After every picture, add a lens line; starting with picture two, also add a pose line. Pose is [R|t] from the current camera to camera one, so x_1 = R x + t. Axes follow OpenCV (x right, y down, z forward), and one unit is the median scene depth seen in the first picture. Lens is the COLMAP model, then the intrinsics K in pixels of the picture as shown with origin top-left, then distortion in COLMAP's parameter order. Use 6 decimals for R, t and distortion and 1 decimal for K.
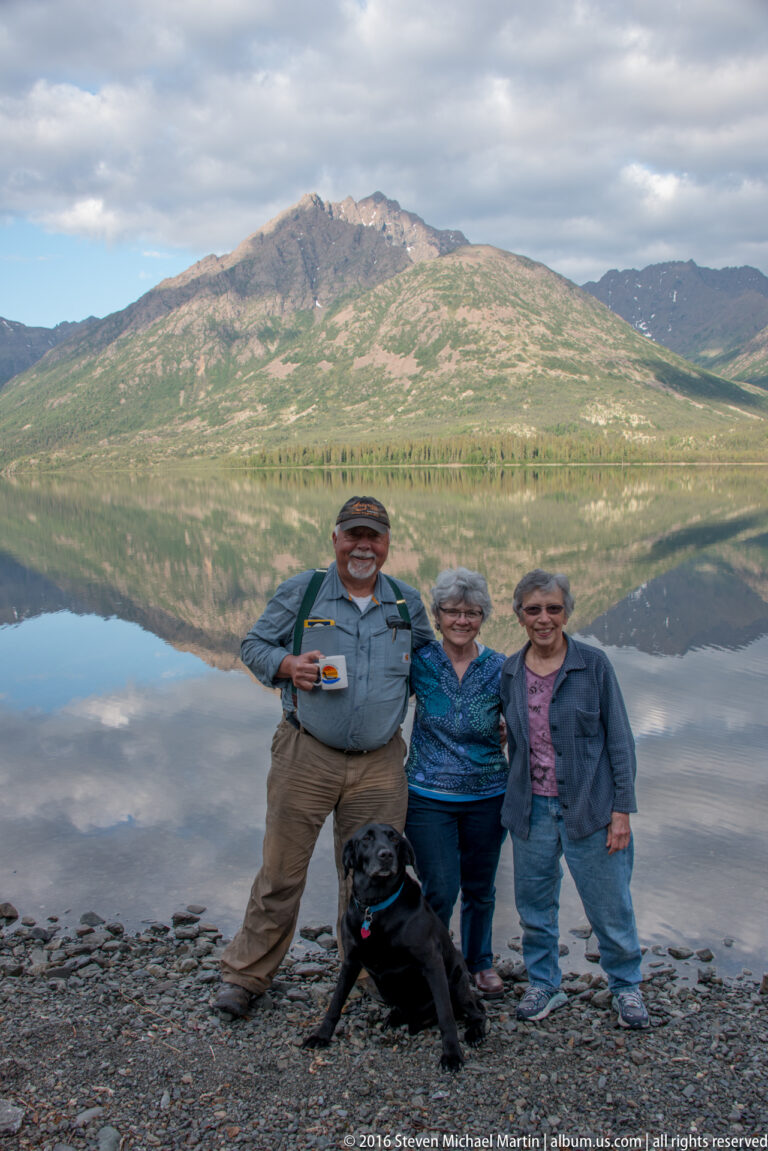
lens RADIAL K [[1018.4, 0, 384.1], [0, 1018.4, 630.4], [0, 0, 1]] dist [-0.128520, 0.080495]
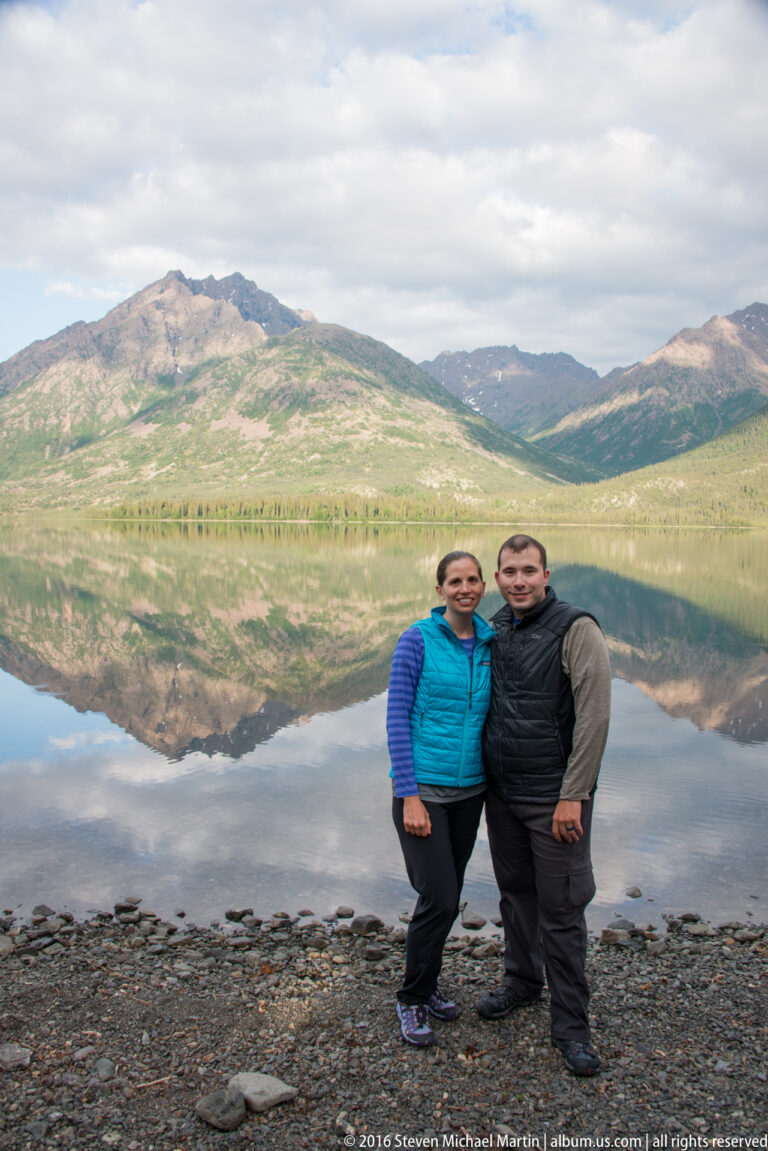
lens RADIAL K [[944.4, 0, 382.4], [0, 944.4, 586.2], [0, 0, 1]] dist [-0.122495, 0.076717]
pose [[0.987662, 0.014346, 0.155941, -0.089268], [0.000111, 0.995731, -0.092308, 0.015144], [-0.156599, 0.091186, 0.983444, -0.170620]]
